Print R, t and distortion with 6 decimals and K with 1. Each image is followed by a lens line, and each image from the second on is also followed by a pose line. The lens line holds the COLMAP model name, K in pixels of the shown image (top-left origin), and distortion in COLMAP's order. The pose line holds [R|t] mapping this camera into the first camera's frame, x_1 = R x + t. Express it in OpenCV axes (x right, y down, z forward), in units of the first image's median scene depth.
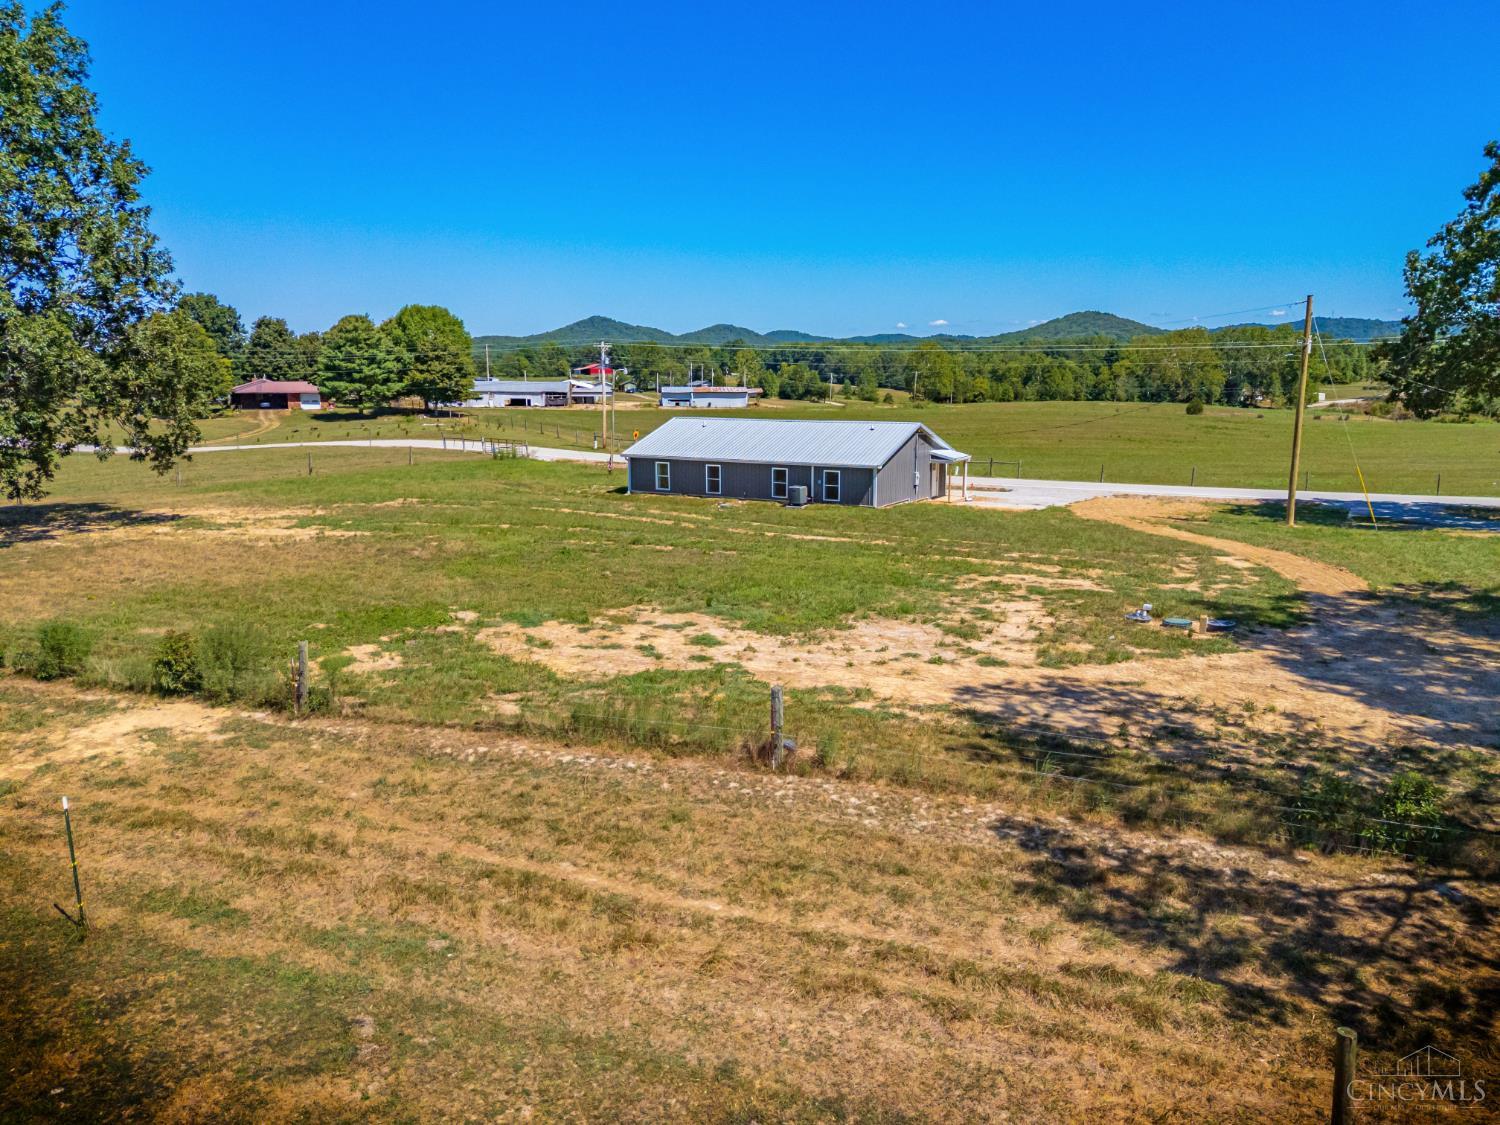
lens RADIAL K [[1071.2, 0, 750.0], [0, 1071.2, 562.5], [0, 0, 1]] dist [0.077621, -0.072616]
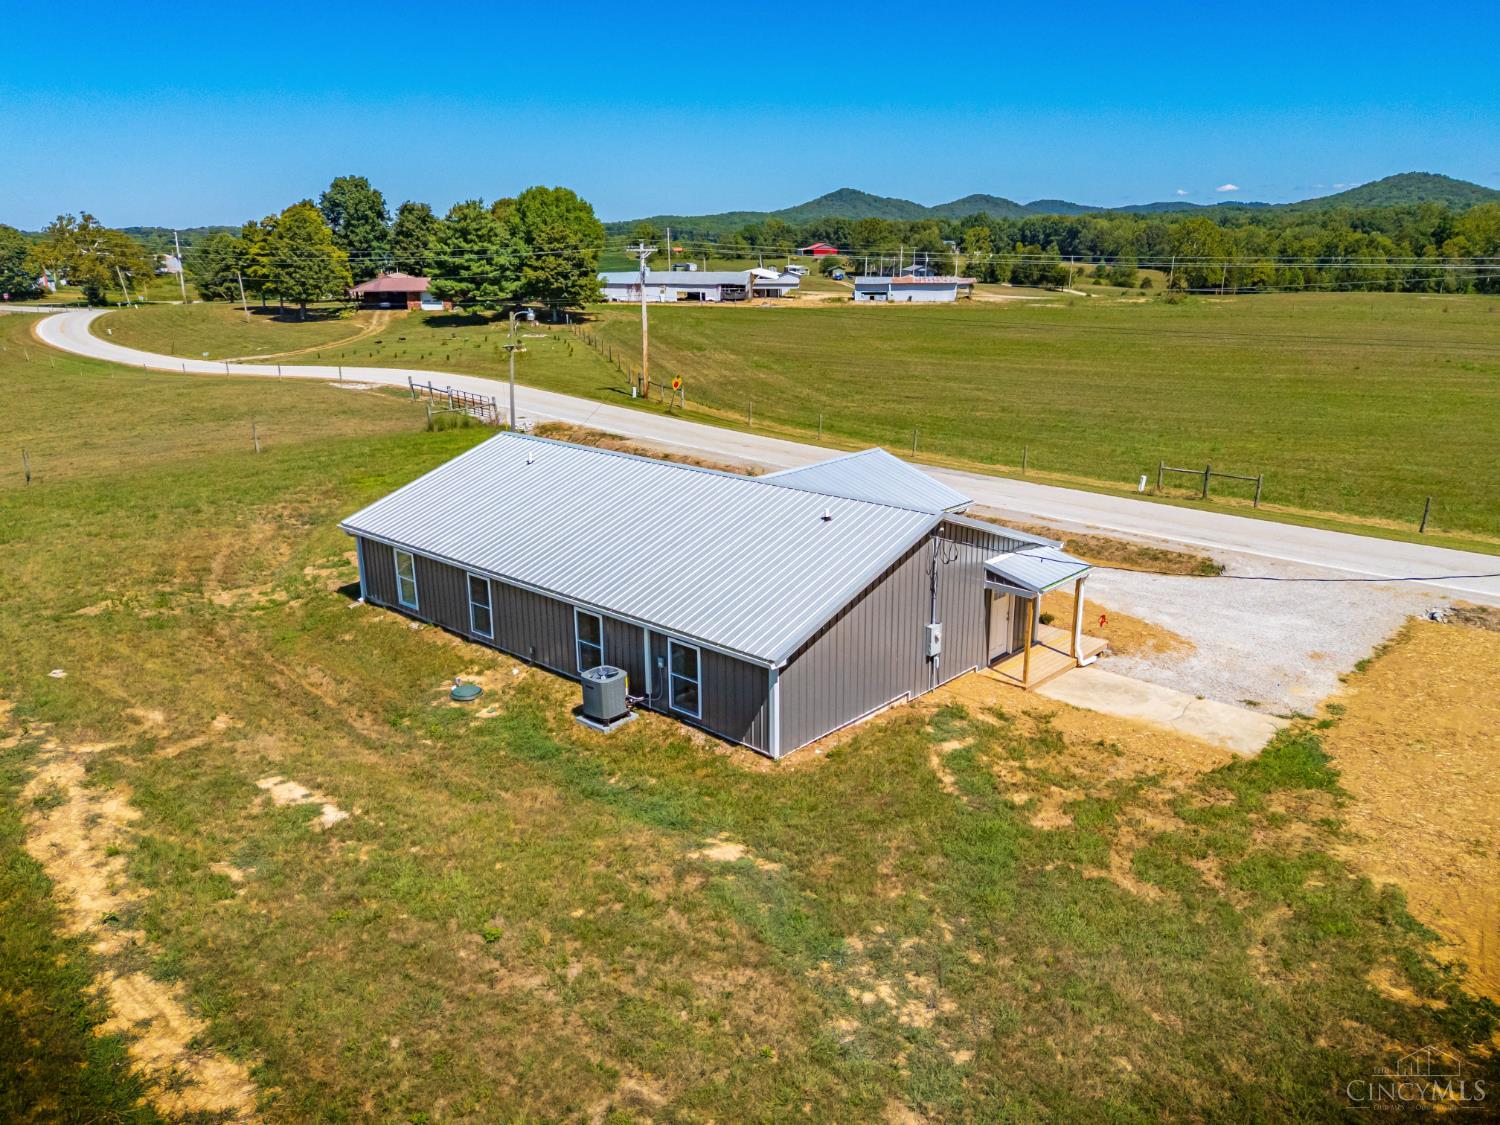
lens RADIAL K [[1071.2, 0, 750.0], [0, 1071.2, 562.5], [0, 0, 1]] dist [0.077621, -0.072616]
pose [[0.974939, 0.060853, -0.213989, 0.037644], [-0.037270, 0.992945, 0.112563, -0.033044], [0.219329, -0.101767, 0.970329, 0.127584]]
